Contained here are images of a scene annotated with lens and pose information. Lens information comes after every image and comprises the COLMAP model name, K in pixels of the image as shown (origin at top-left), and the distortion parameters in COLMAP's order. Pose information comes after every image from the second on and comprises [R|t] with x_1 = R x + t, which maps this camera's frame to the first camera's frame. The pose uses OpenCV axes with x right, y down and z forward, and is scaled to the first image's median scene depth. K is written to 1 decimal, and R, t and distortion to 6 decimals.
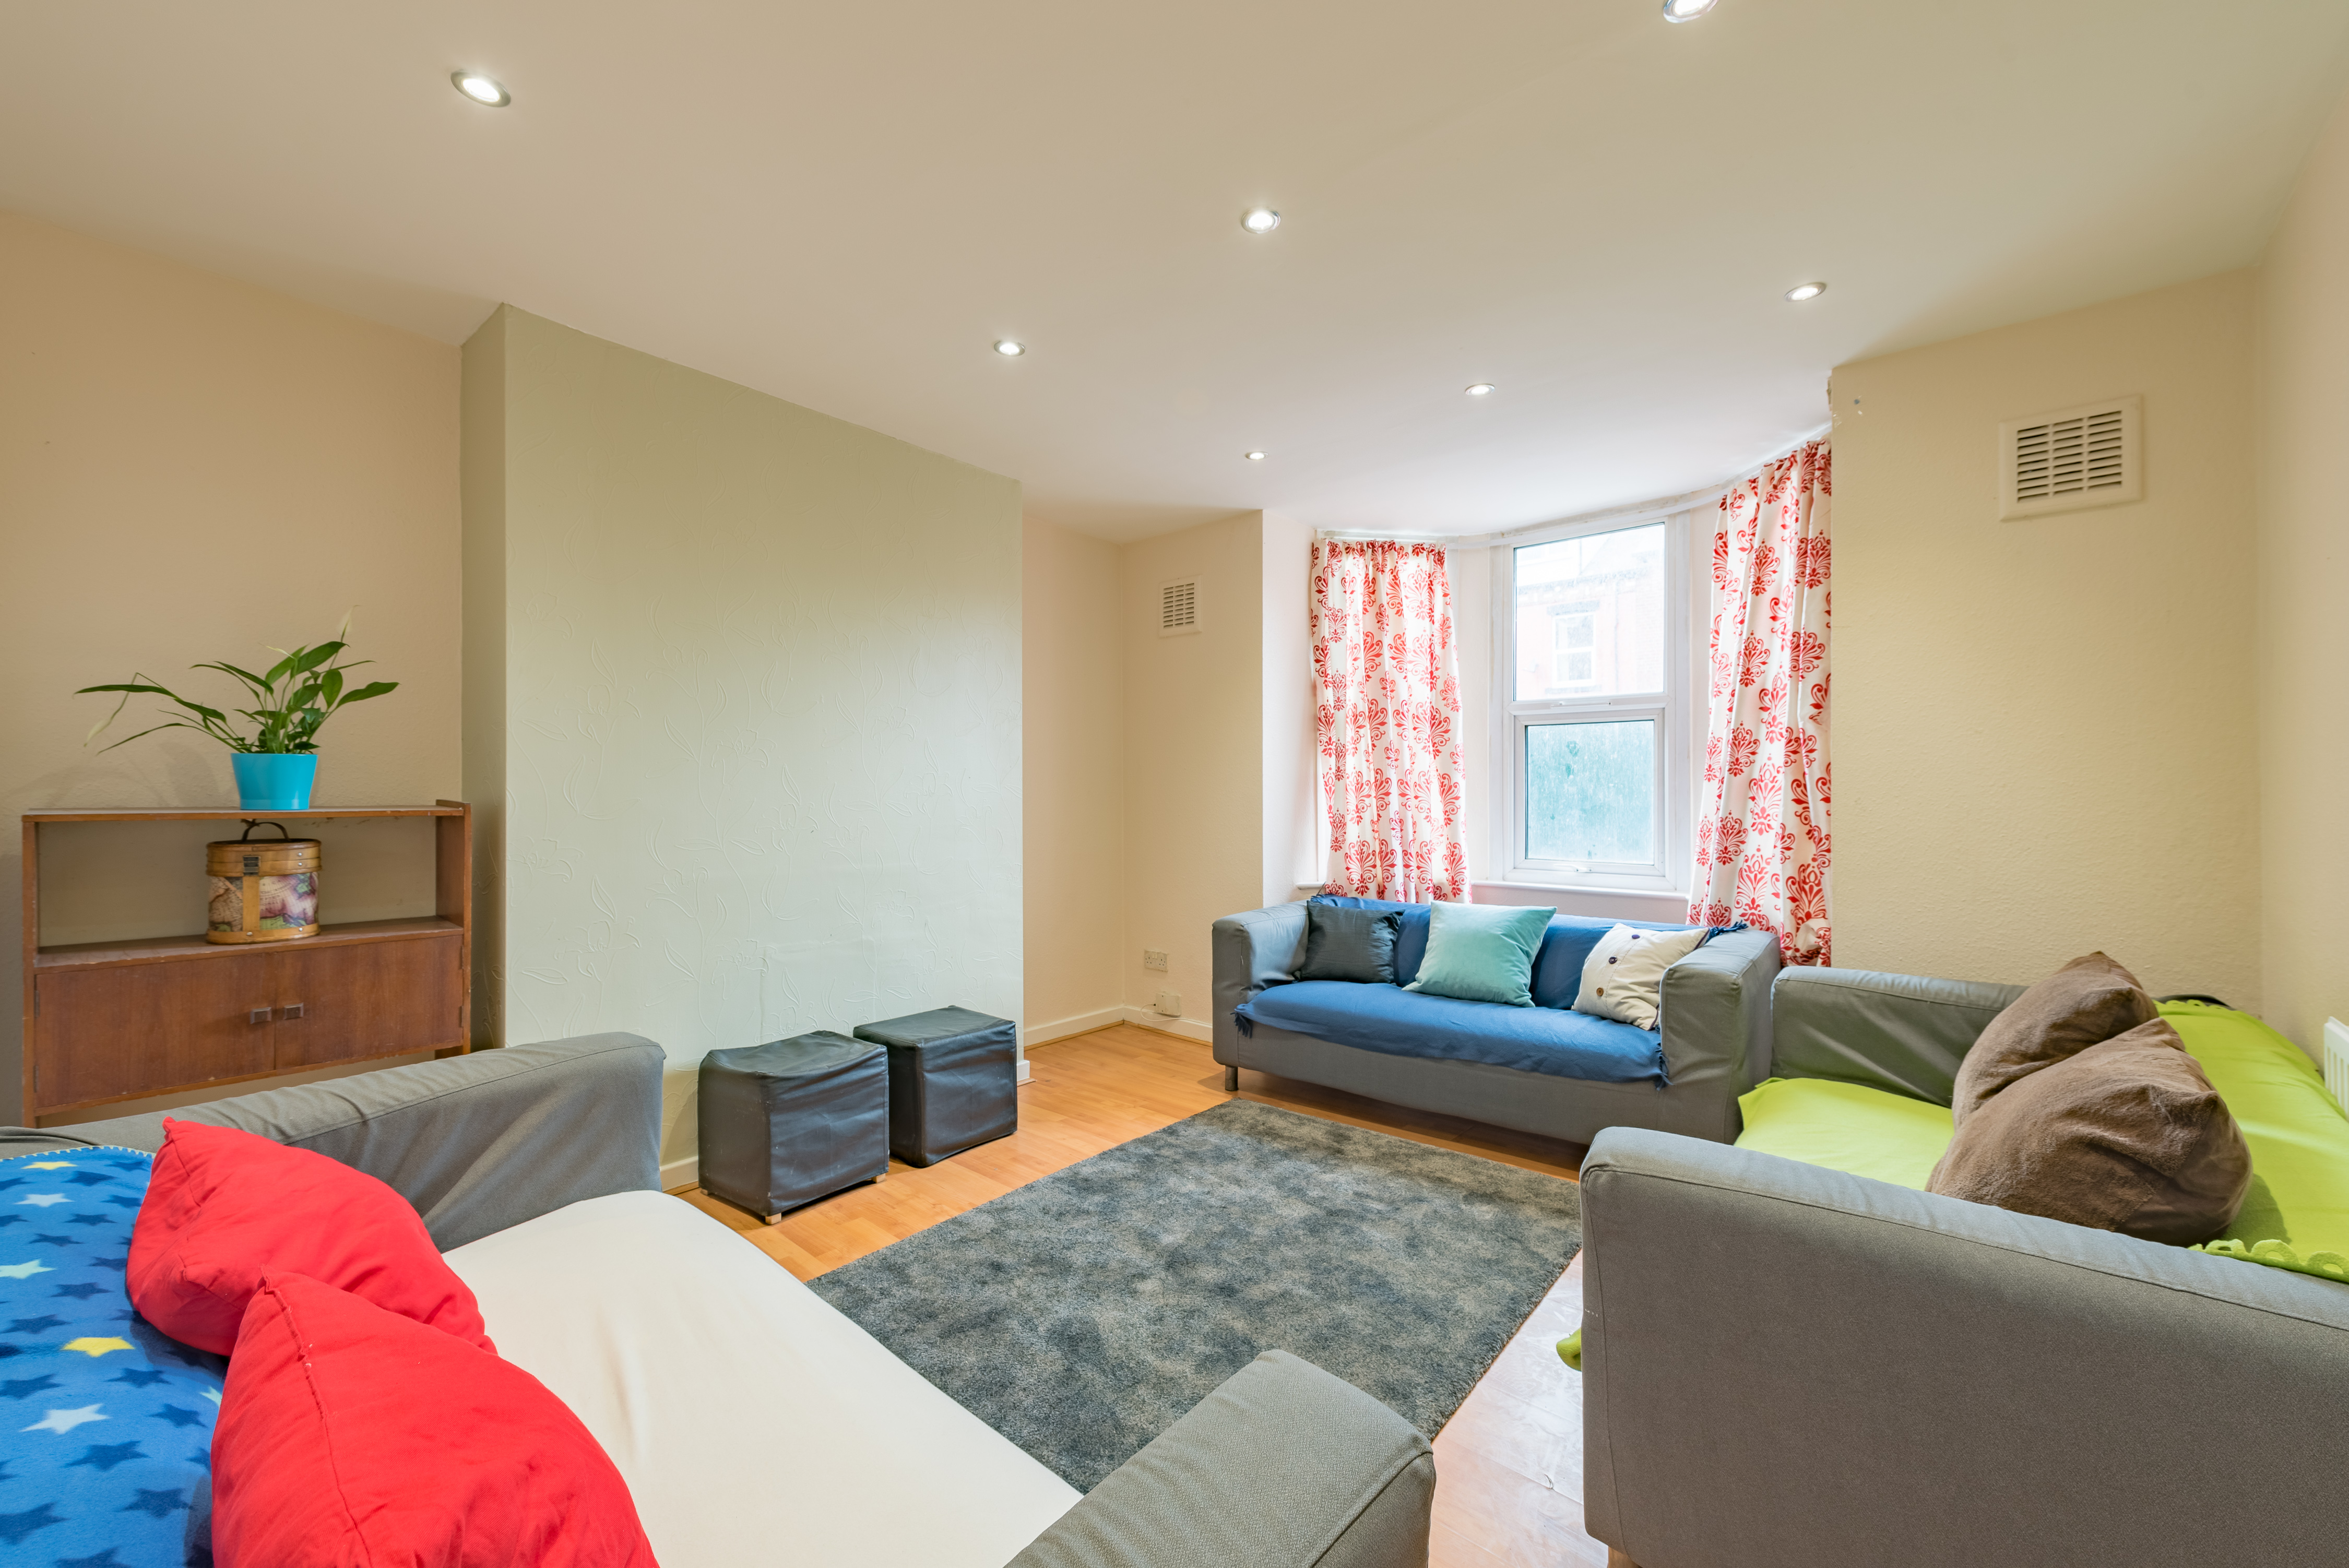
lens RADIAL K [[921.9, 0, 1170.8], [0, 921.9, 783.9], [0, 0, 1]] dist [0.000606, -0.000599]
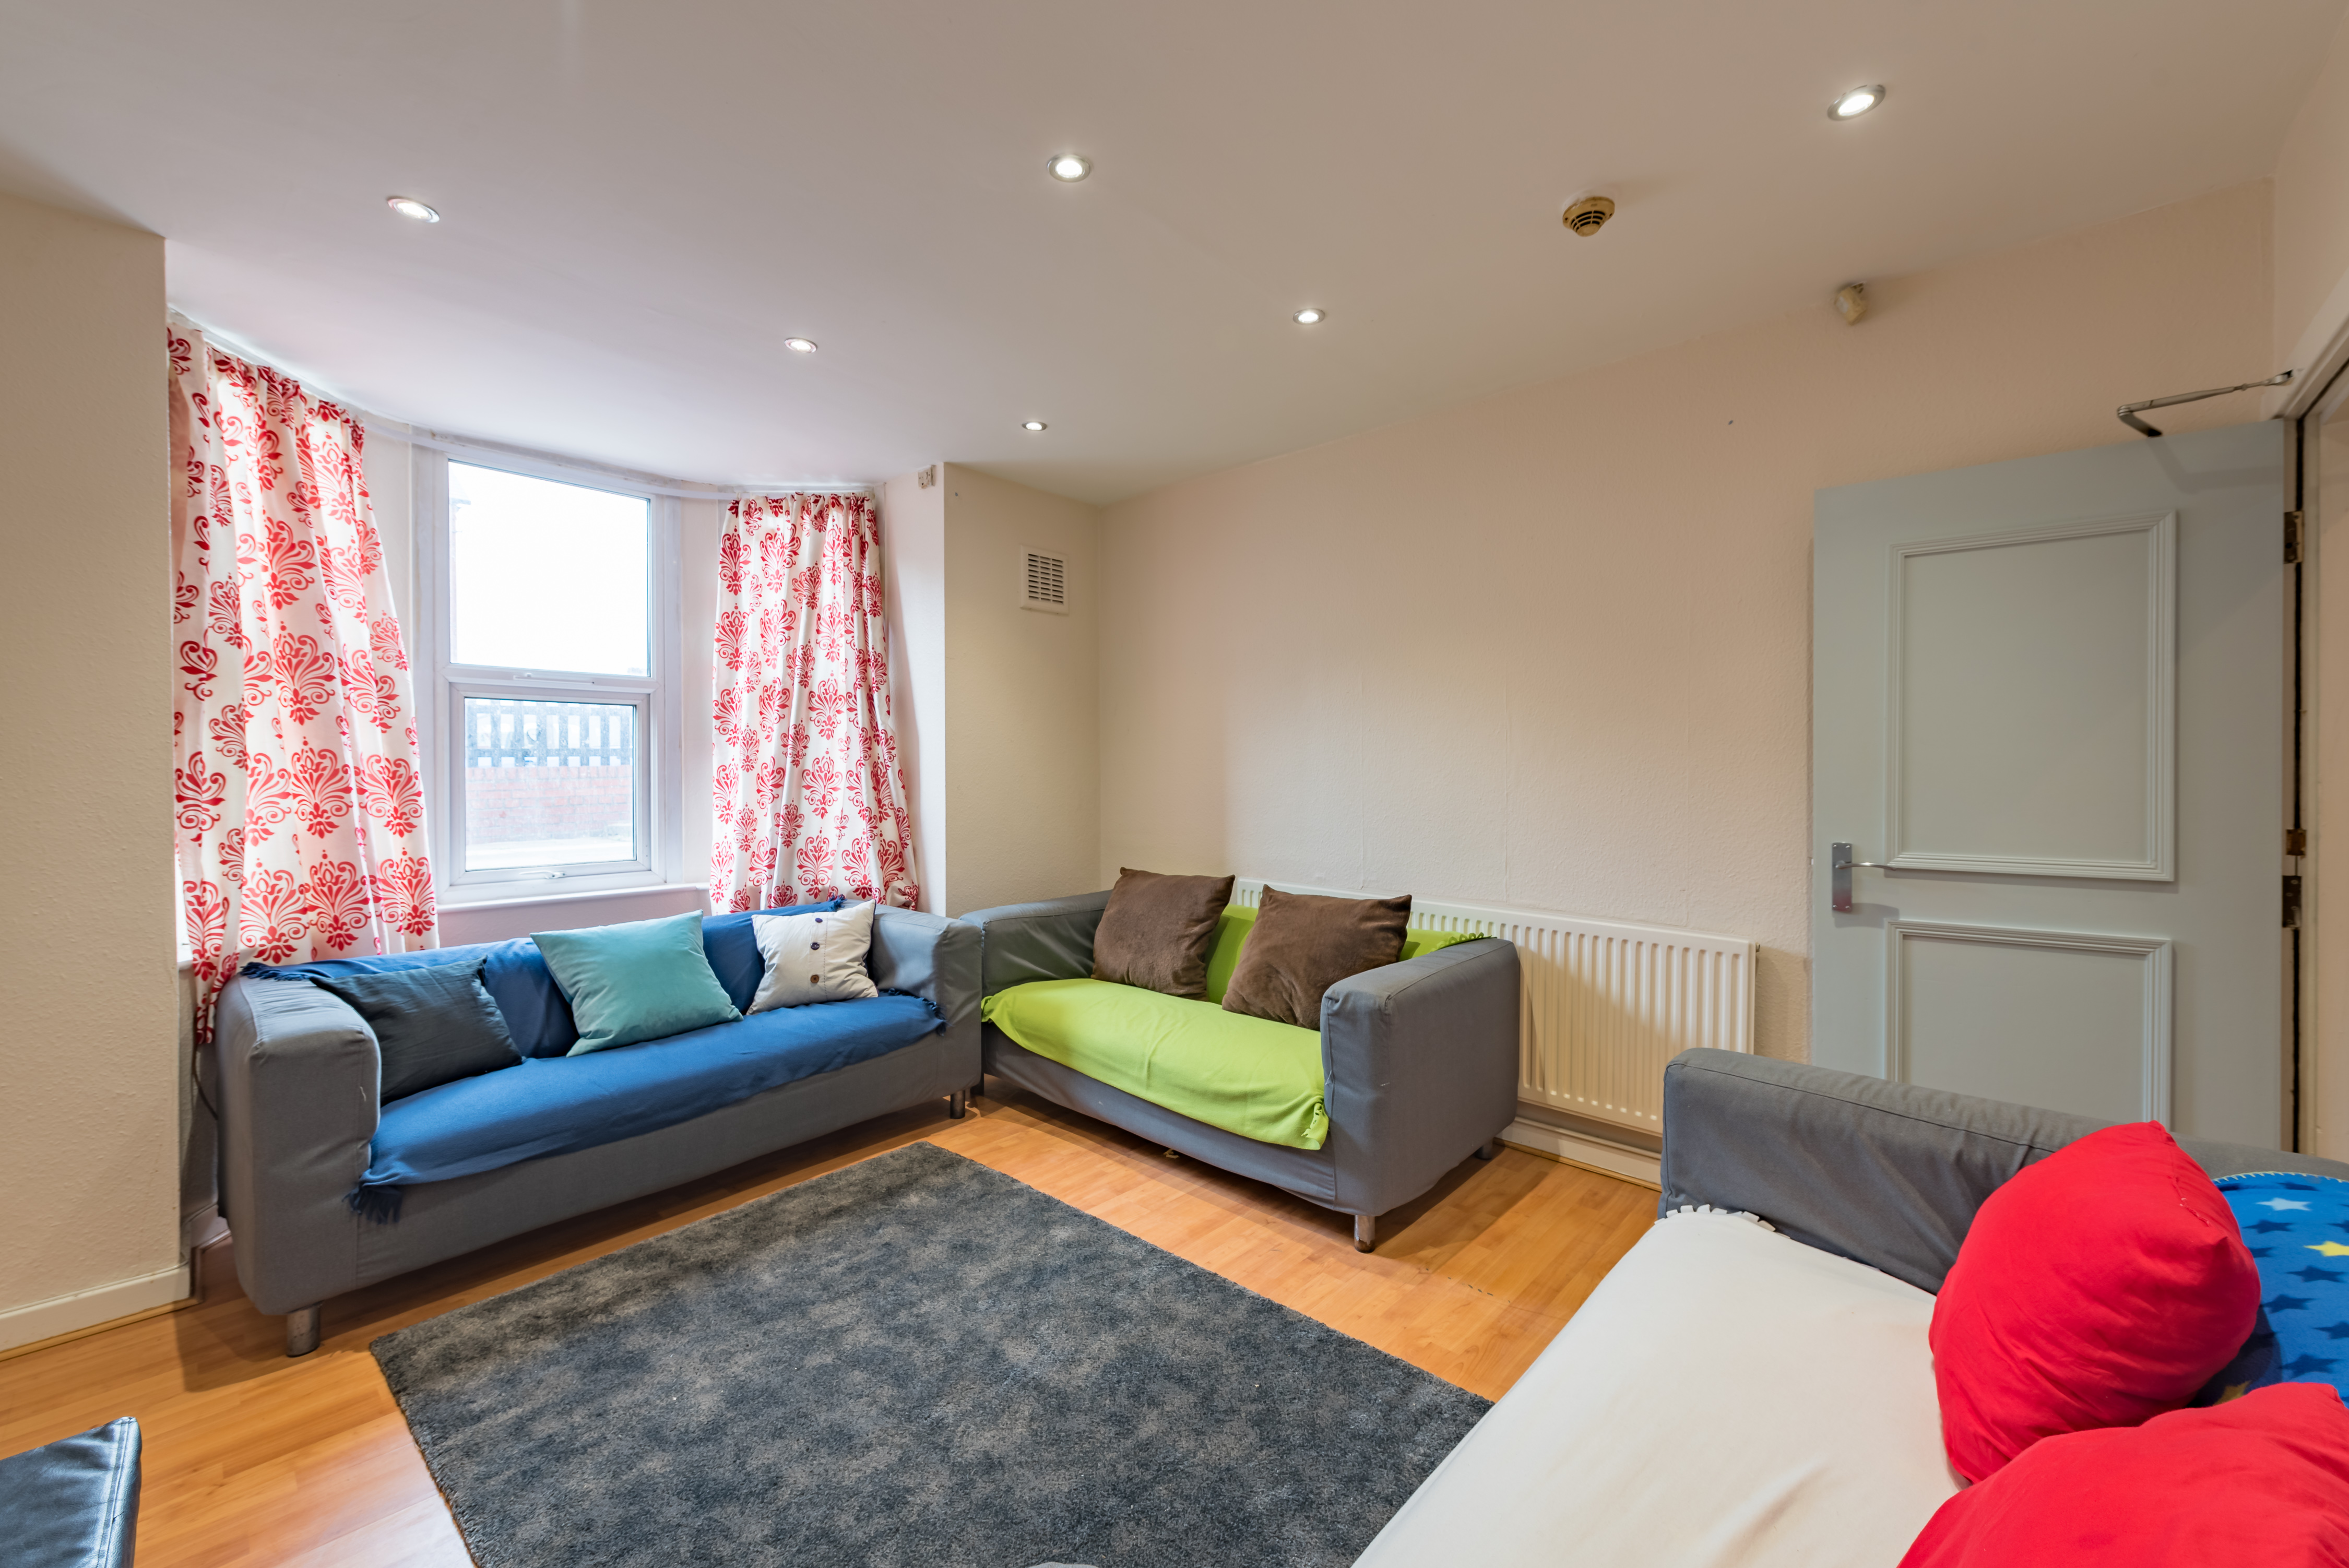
lens RADIAL K [[921.9, 0, 1170.8], [0, 921.9, 779.8], [0, 0, 1]] dist [0.000606, -0.000599]
pose [[0.018964, -0.011849, 0.999750, -0.493576], [-0.004936, 0.999916, 0.011945, -0.008495], [-0.999808, -0.005161, 0.018904, 0.528891]]
